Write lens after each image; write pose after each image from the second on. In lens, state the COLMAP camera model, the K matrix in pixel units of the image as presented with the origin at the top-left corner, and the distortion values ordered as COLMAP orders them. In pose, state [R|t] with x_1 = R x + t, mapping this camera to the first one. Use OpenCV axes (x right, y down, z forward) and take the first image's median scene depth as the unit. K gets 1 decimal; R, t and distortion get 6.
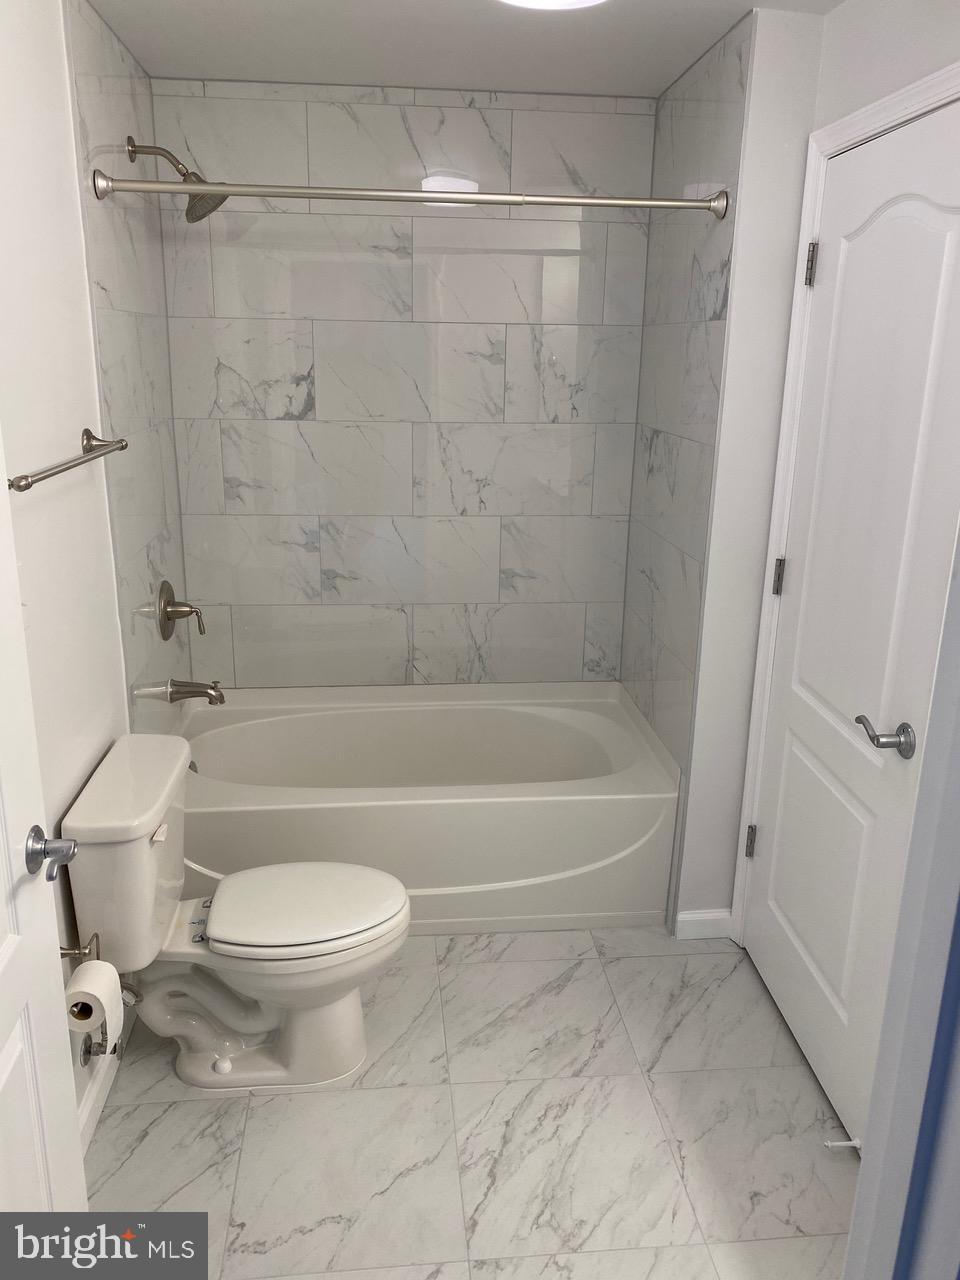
lens RADIAL K [[977.1, 0, 462.9], [0, 977.1, 635.9], [0, 0, 1]] dist [0.022048, -0.004968]
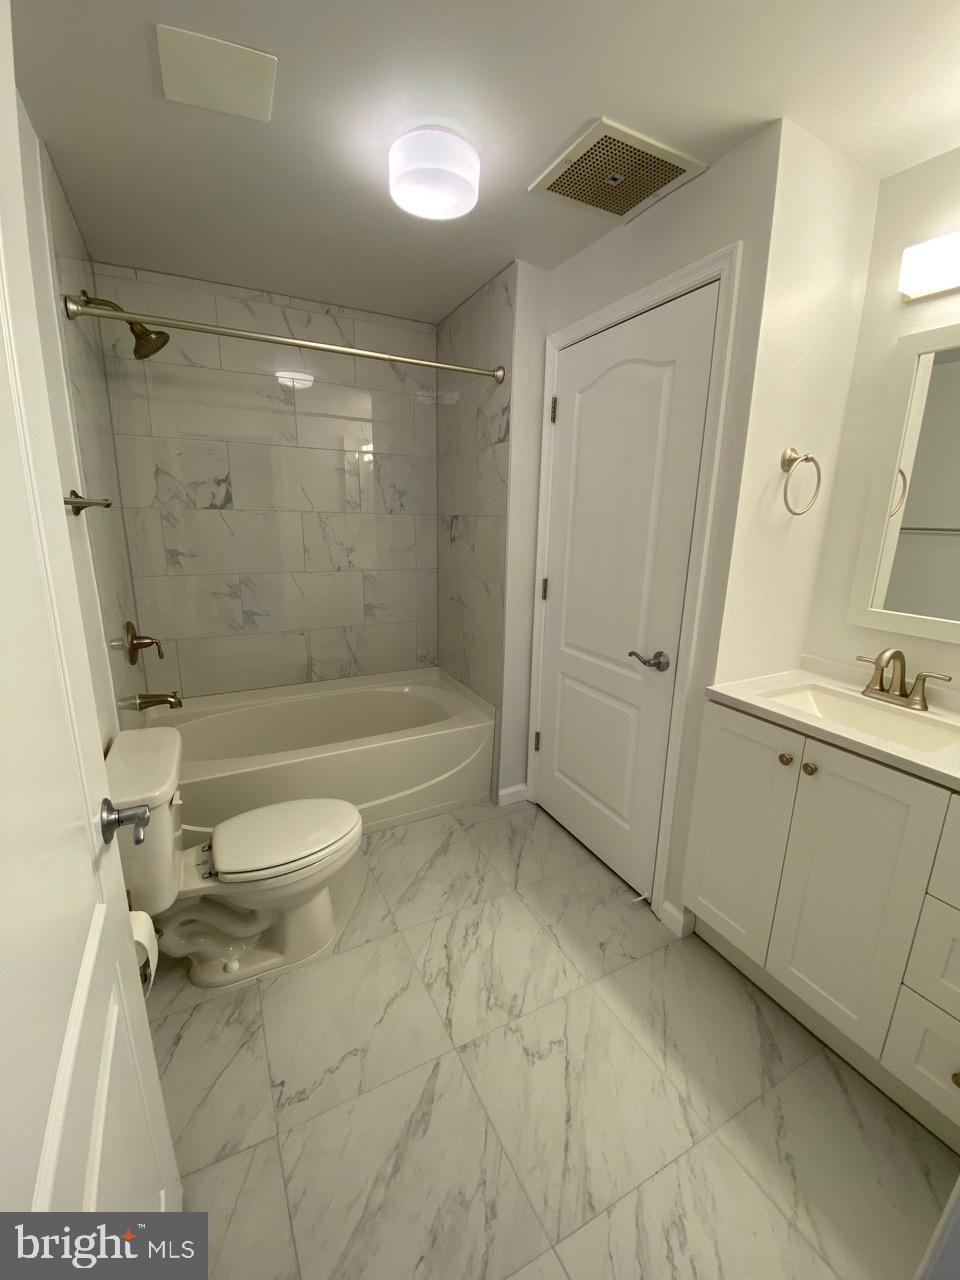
lens RADIAL K [[522.1, 0, 483.8], [0, 522.1, 639.4], [0, 0, 1]] dist [0.022745, -0.023498]
pose [[0.927608, -0.085391, 0.363664, -0.139733], [0.100111, 0.994738, -0.021782, 0.042206], [-0.359891, 0.056612, 0.931275, 0.174953]]
